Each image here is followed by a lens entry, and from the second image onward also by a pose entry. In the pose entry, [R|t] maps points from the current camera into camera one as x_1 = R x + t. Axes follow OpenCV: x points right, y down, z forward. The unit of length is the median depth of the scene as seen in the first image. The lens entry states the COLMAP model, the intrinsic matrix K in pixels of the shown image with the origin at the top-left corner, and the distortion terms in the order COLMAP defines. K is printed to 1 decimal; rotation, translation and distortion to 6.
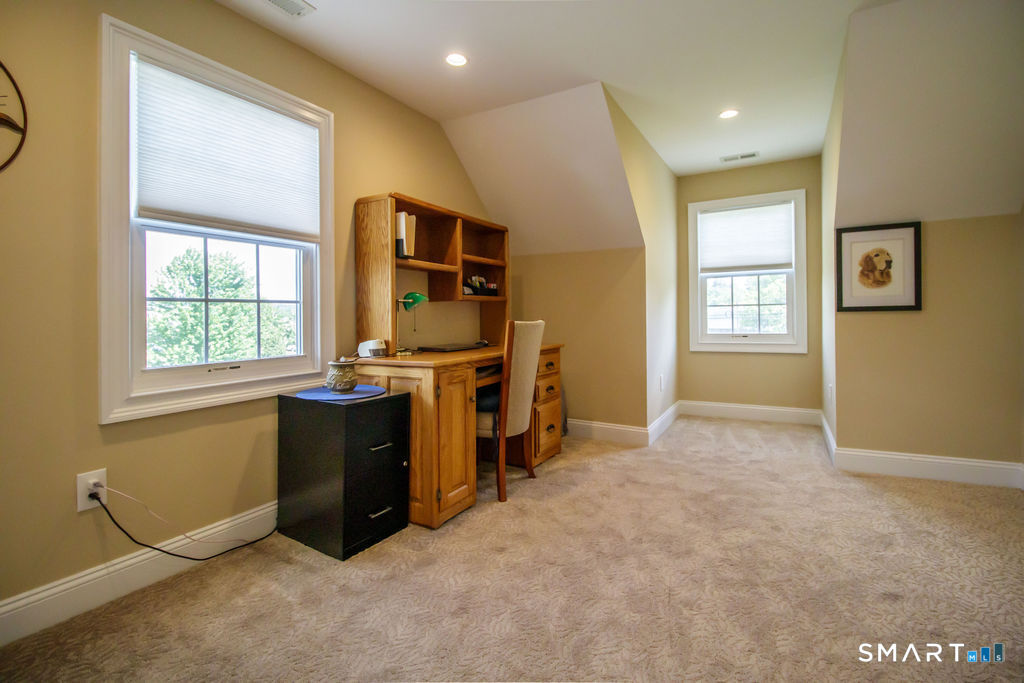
lens RADIAL K [[472.3, 0, 517.1], [0, 472.3, 304.0], [0, 0, 1]] dist [0.022359, -0.000003]
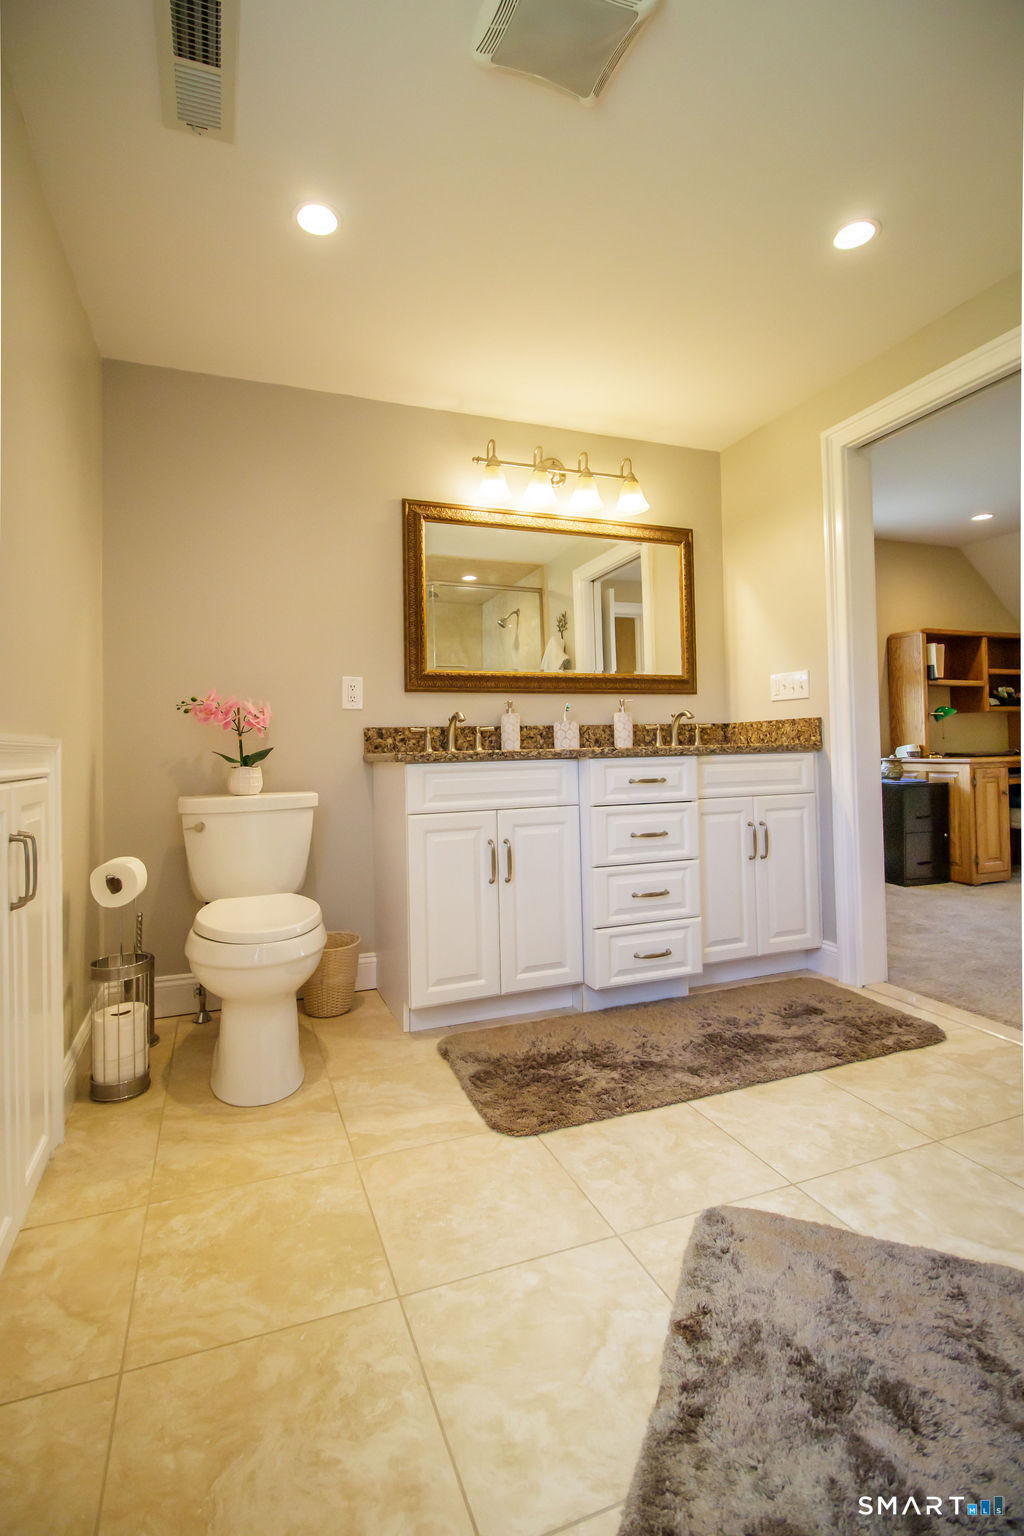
lens RADIAL K [[708.4, 0, 503.2], [0, 708.4, 724.7], [0, 0, 1]] dist [0.022359, -0.000003]
pose [[0.778738, -0.013925, -0.627195, 0.055853], [0.021776, 0.999751, 0.004841, -0.011760], [0.626972, -0.017428, 0.778847, -1.197639]]
